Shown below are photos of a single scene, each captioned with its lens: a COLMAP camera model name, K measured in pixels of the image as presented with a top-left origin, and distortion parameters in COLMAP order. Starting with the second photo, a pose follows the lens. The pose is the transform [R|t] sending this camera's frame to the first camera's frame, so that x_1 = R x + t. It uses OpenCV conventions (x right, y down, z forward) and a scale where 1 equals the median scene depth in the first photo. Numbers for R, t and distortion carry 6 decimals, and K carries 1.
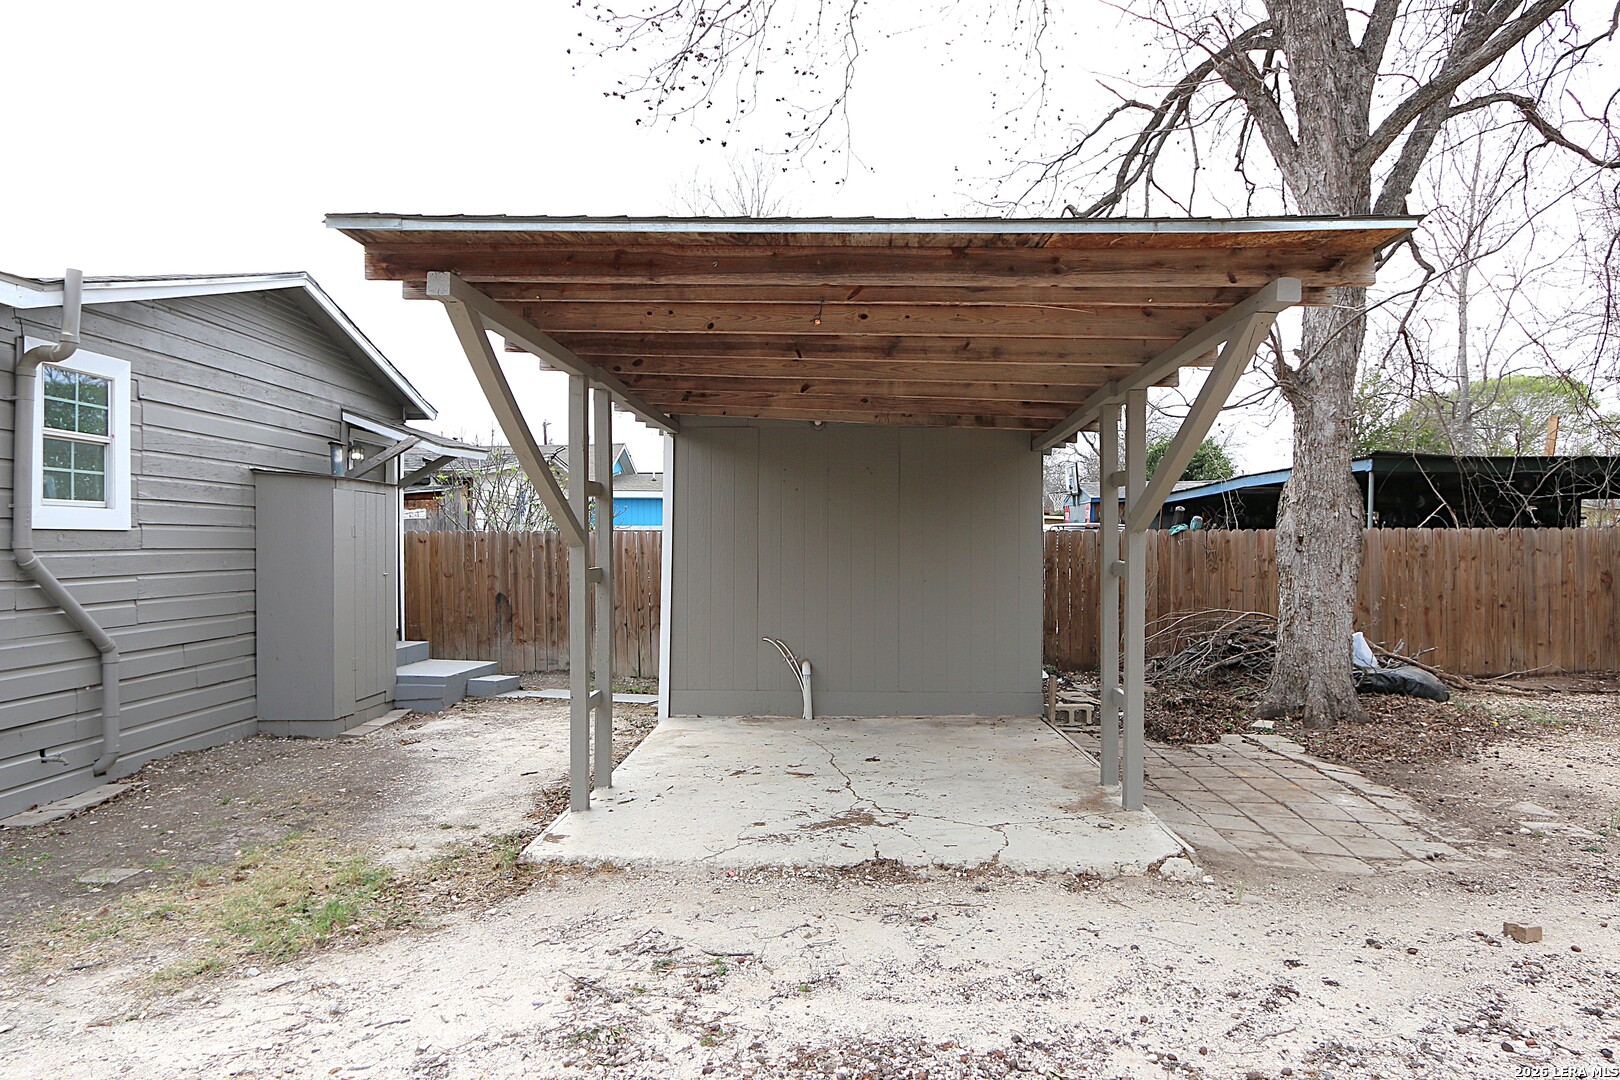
lens RADIAL K [[954.6, 0, 799.5], [0, 954.6, 542.3], [0, 0, 1]] dist [-0.018700, 0.001757]
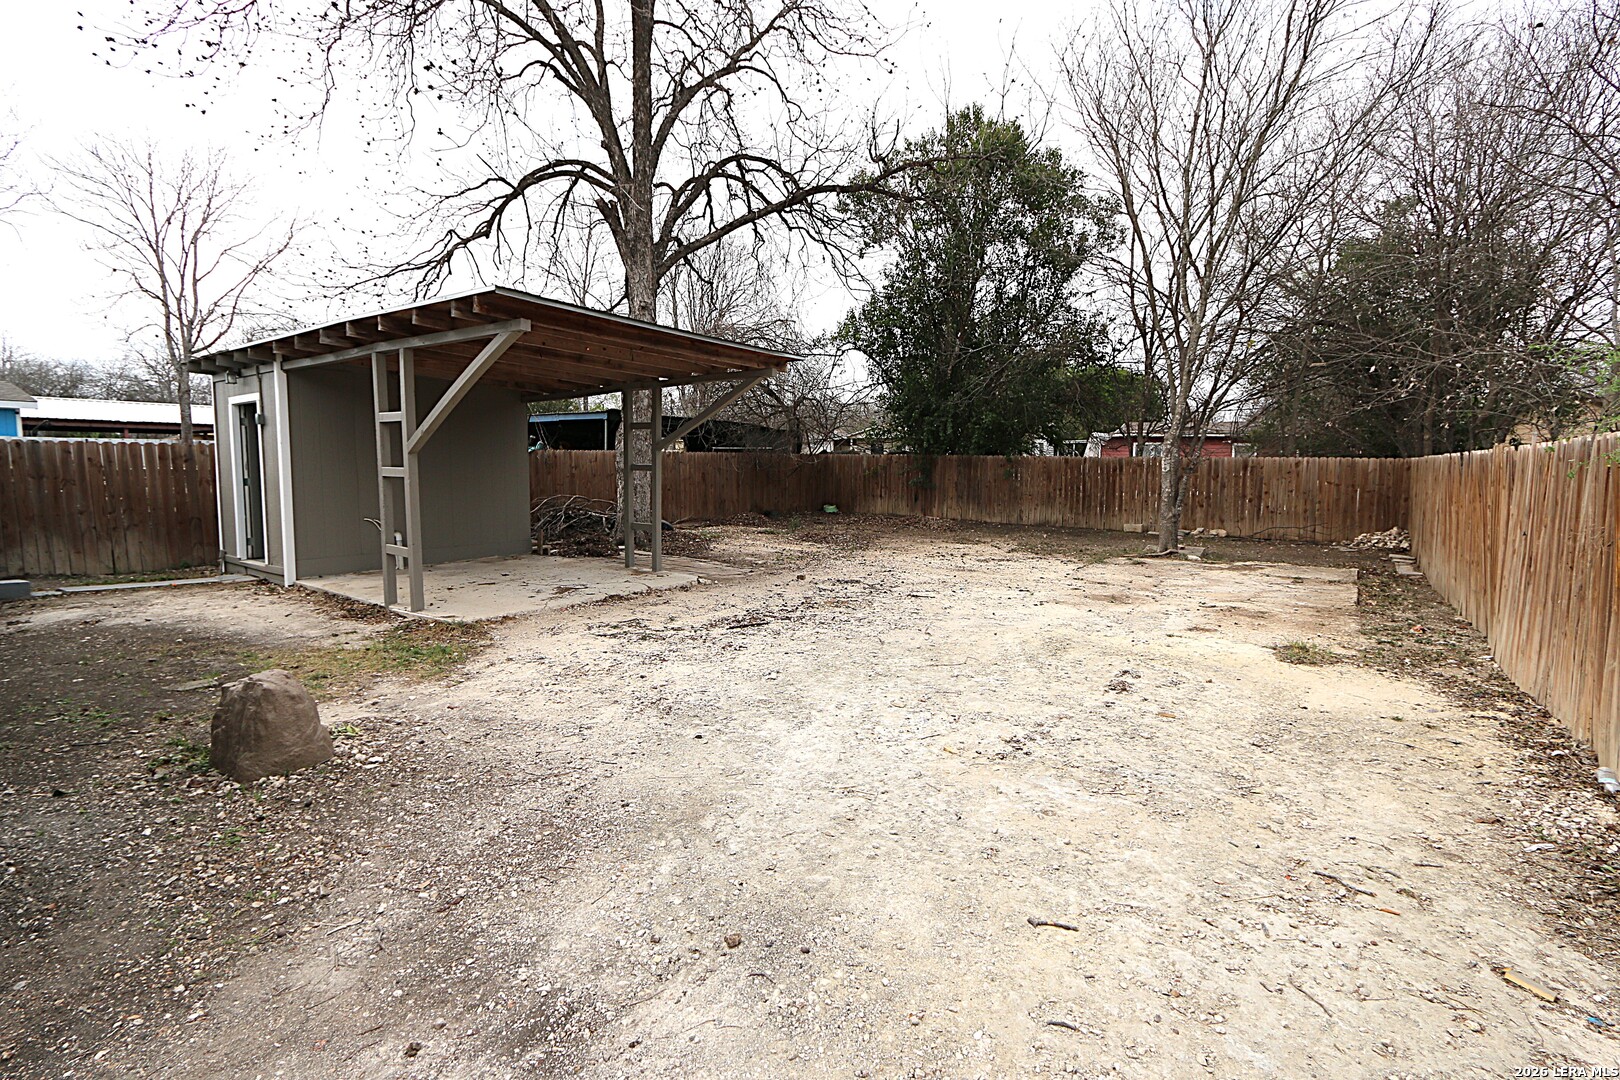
lens RADIAL K [[742.6, 0, 799.2], [0, 742.6, 541.5], [0, 0, 1]] dist [-0.017994, 0.001185]
pose [[0.549771, -0.082623, 0.831219, -0.675015], [-0.009428, 0.994419, 0.105080, 0.009693], [-0.835263, -0.065607, 0.545923, -0.201618]]
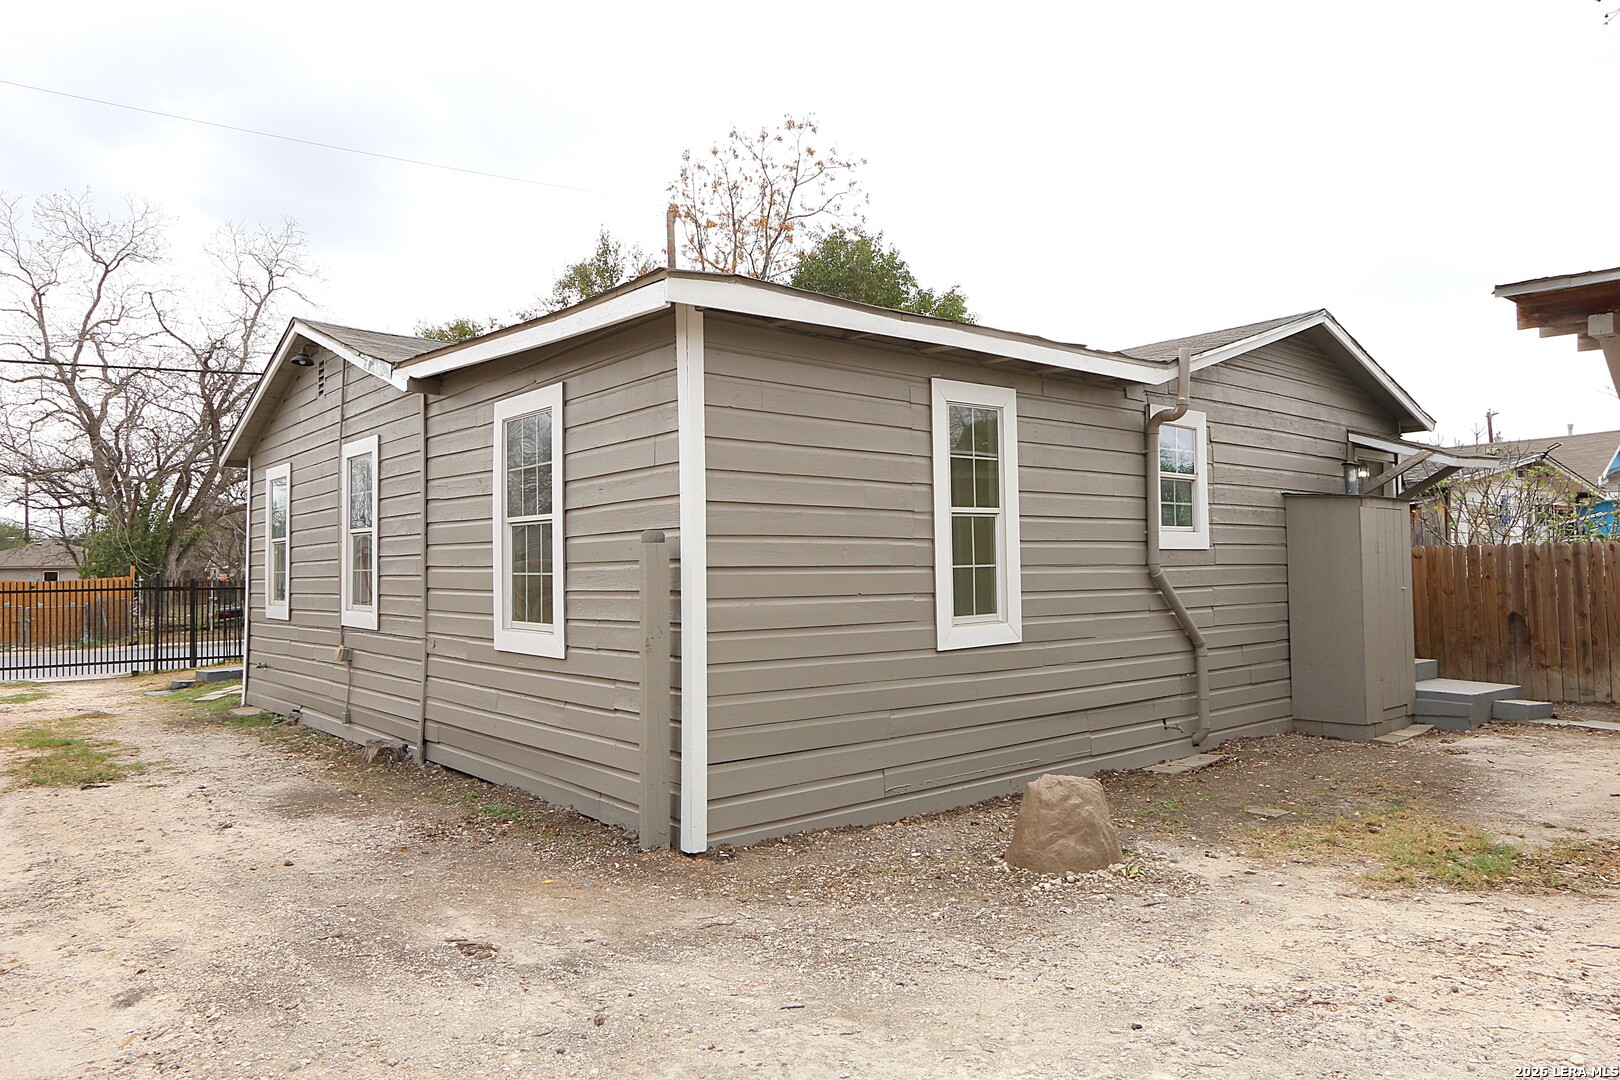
lens RADIAL K [[1059.2, 0, 792.3], [0, 1059.2, 539.5], [0, 0, 1]] dist [-0.029462, 0.025475]
pose [[0.672850, -0.030497, -0.739150, -0.050262], [0.013022, 0.999483, -0.029384, 0.006738], [0.739664, 0.010146, 0.672900, -0.276983]]
